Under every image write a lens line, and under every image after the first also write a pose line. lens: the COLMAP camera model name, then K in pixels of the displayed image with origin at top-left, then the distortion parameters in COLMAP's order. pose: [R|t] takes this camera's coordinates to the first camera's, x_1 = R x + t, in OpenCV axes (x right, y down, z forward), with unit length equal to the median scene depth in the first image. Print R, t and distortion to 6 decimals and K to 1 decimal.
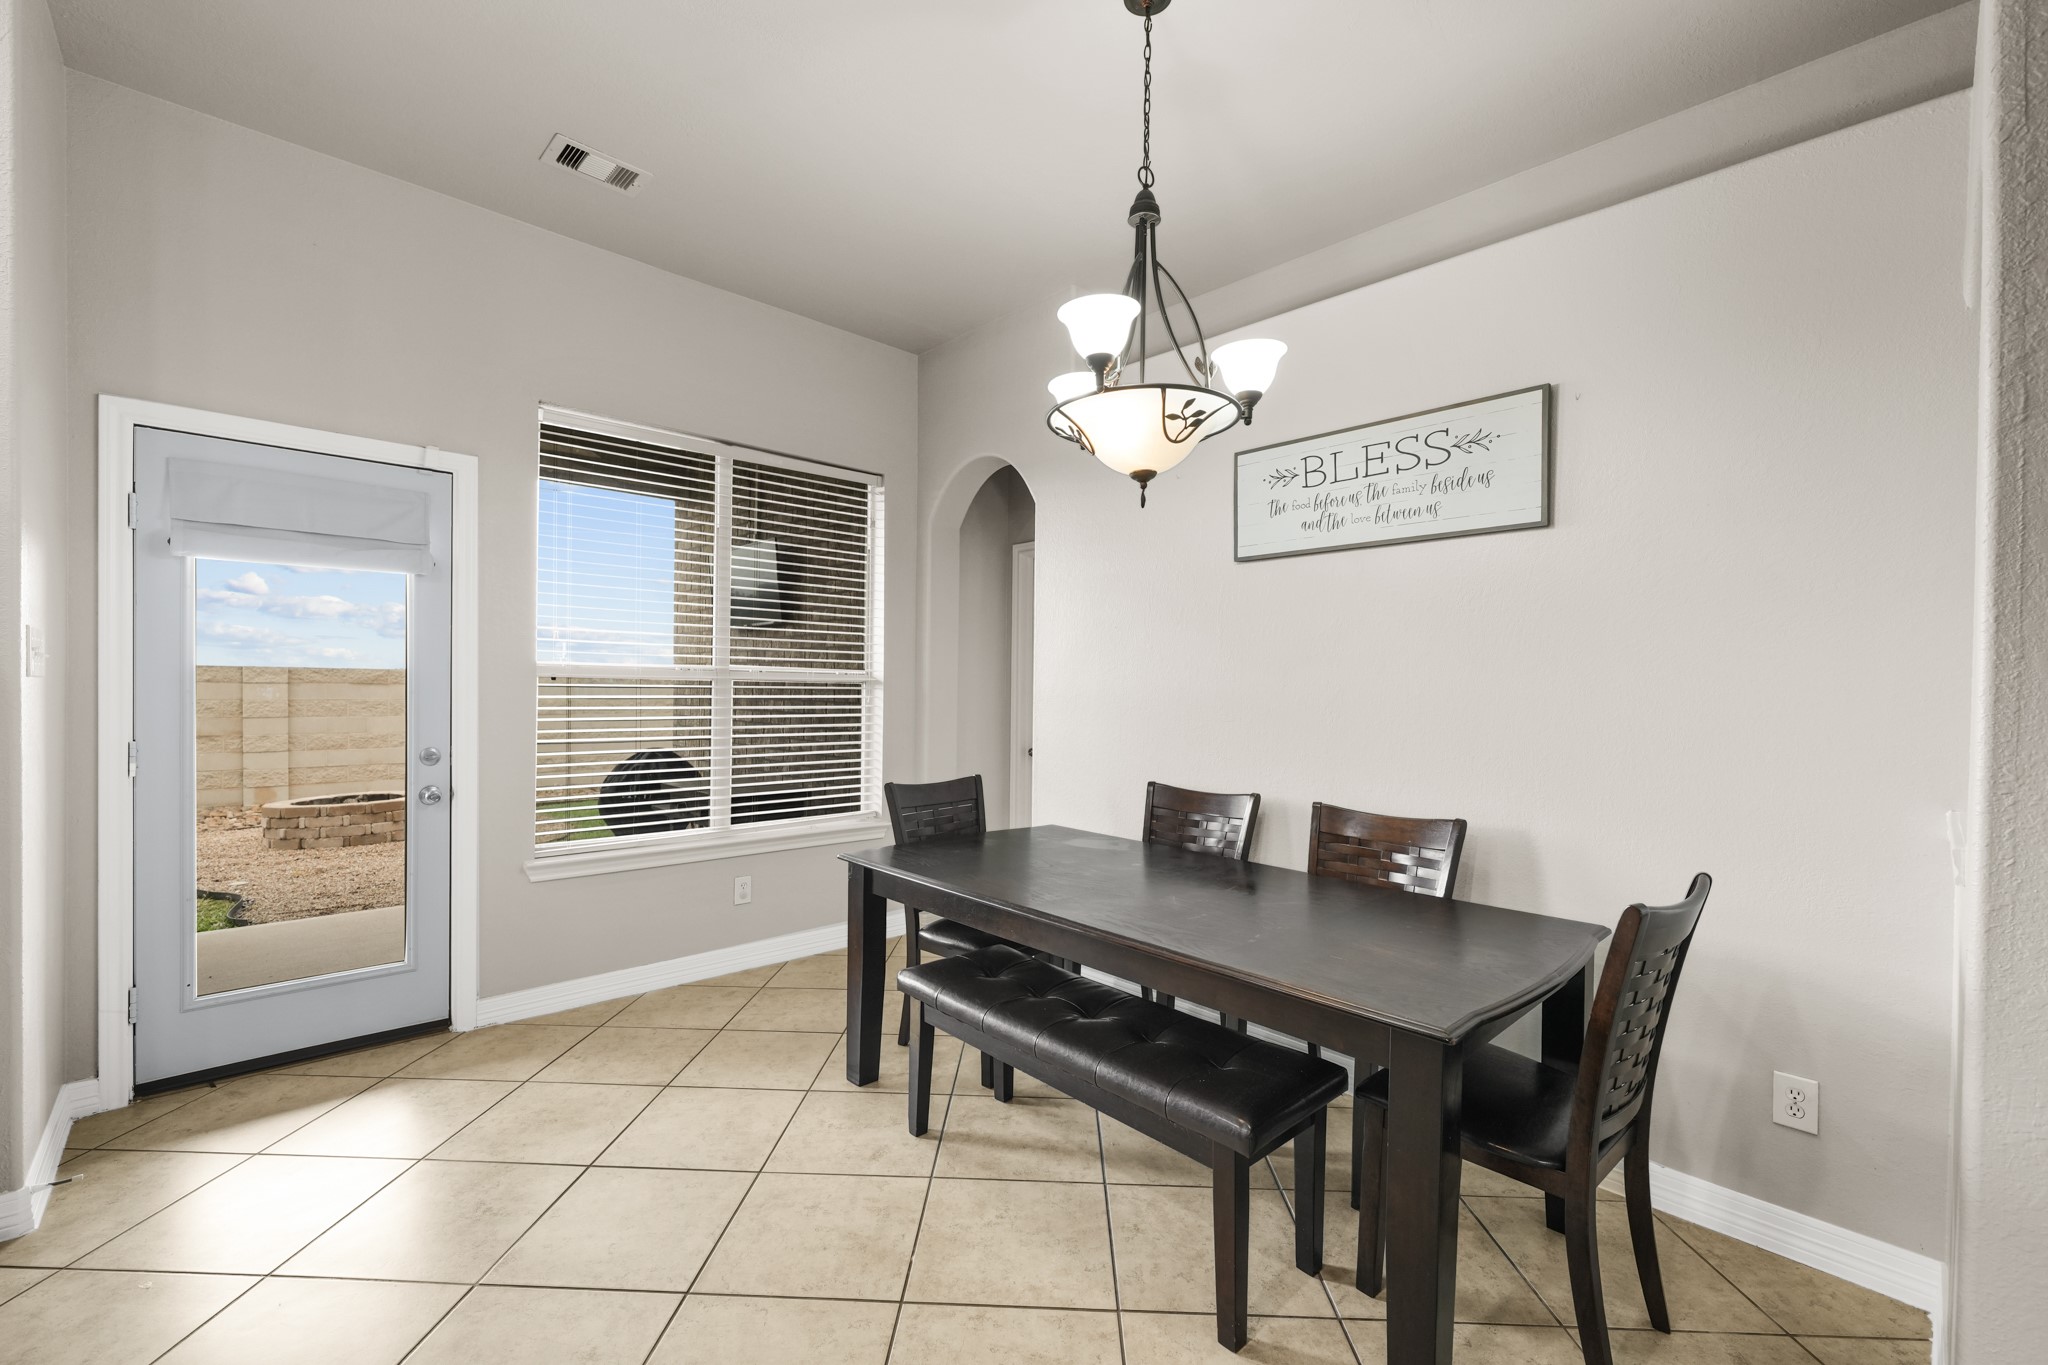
lens RADIAL K [[861.4, 0, 1025.1], [0, 861.4, 698.2], [0, 0, 1]] dist [0.001291, -0.000600]
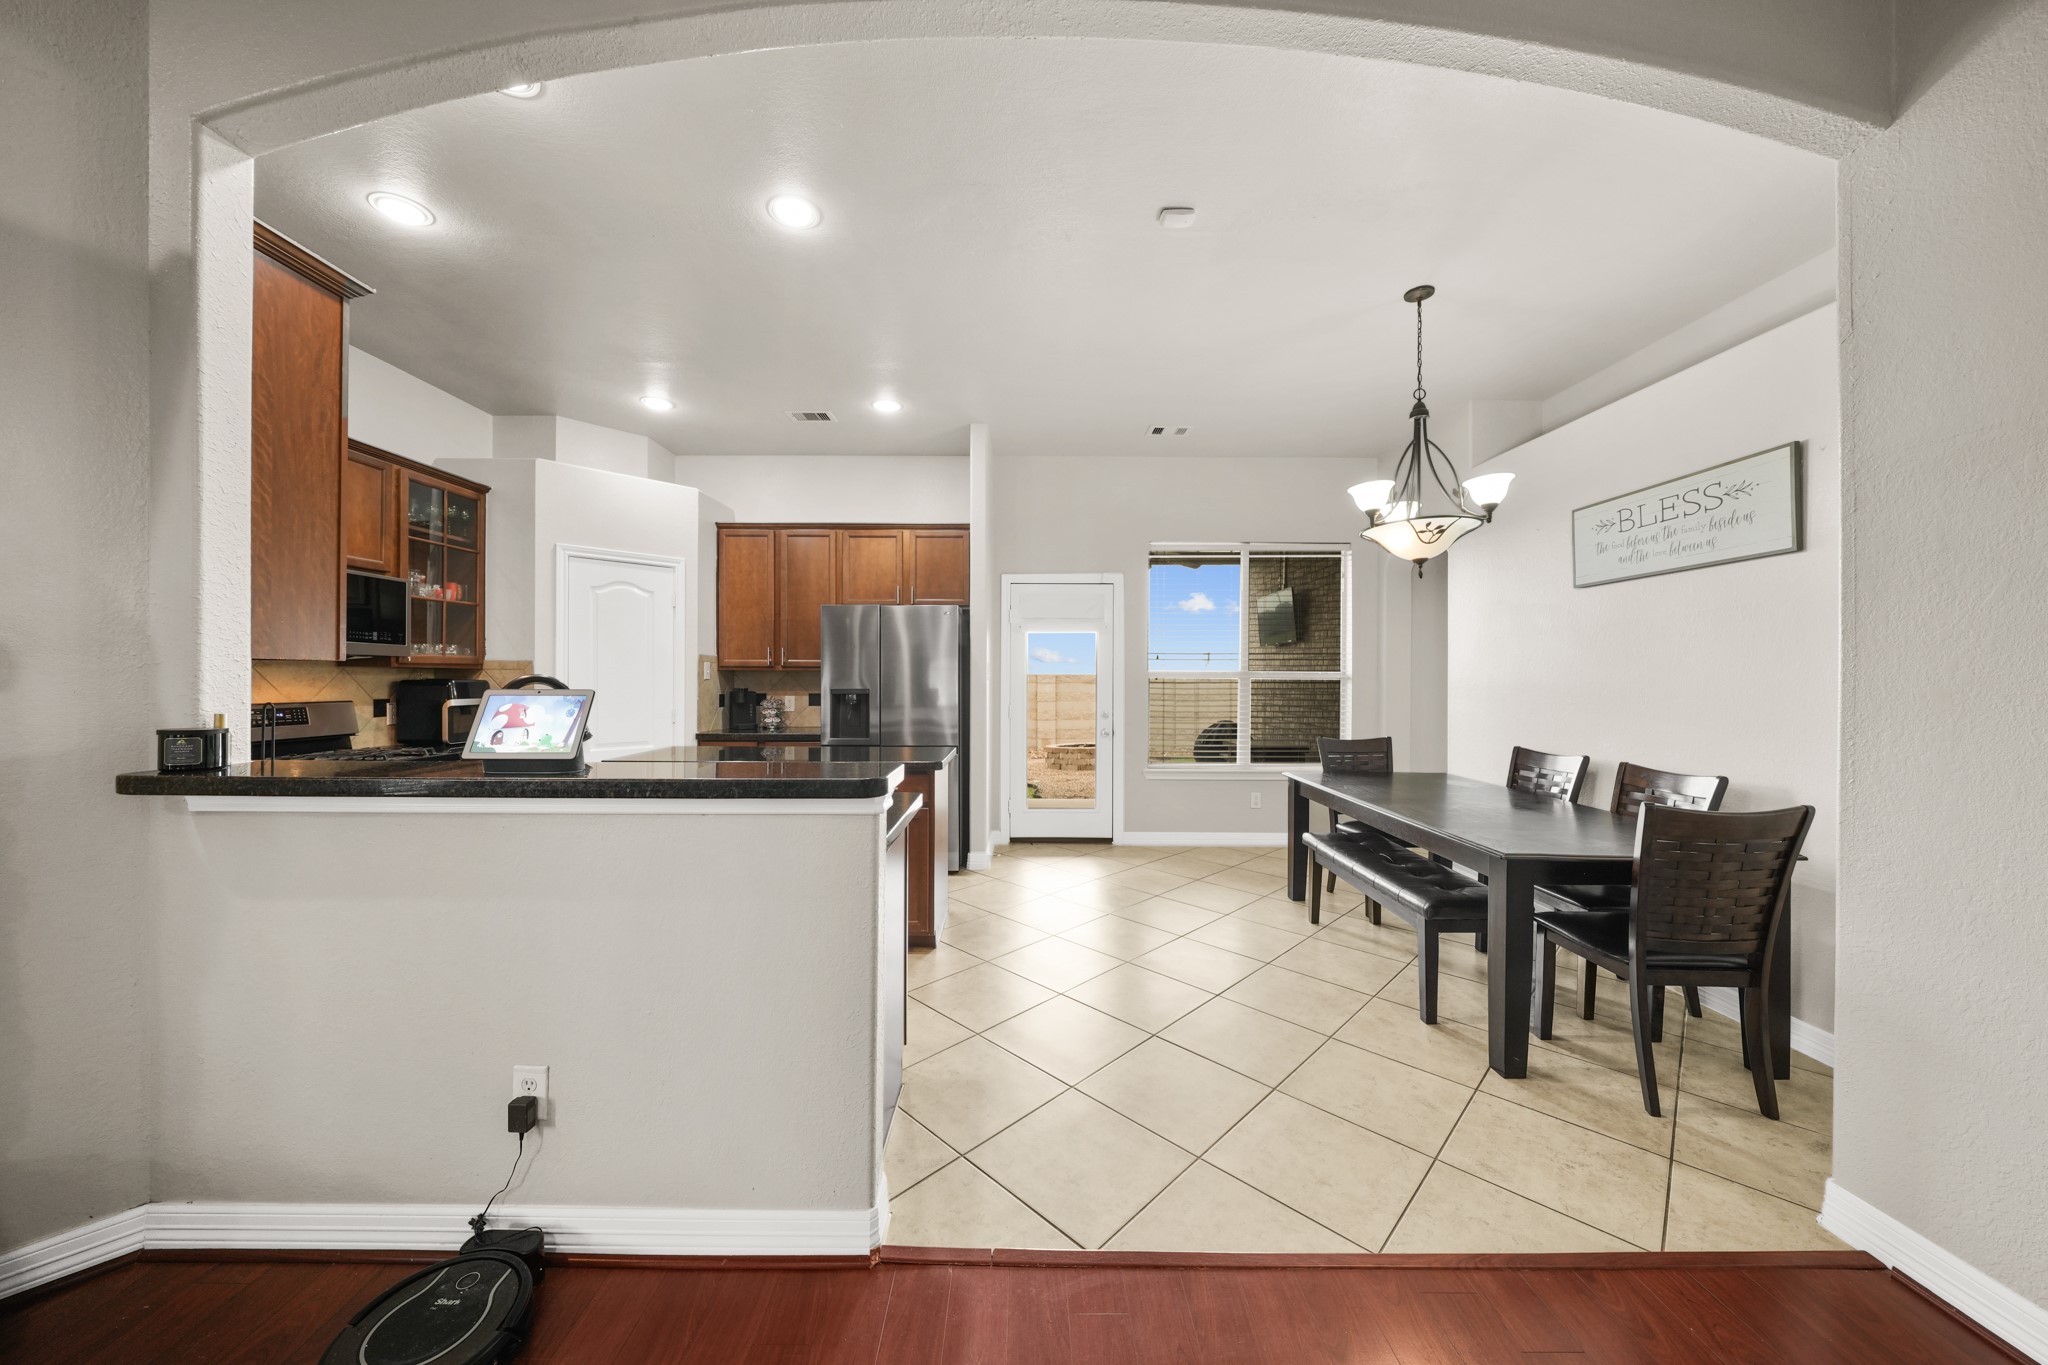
lens RADIAL K [[681.6, 0, 1027.7], [0, 681.6, 681.1], [0, 0, 1]] dist [-0.000350, -0.000018]
pose [[0.732705, -0.010332, -0.680467, 0.376466], [-0.001352, 0.999861, -0.016637, 0.011099], [0.680545, 0.013110, 0.732589, -0.437378]]
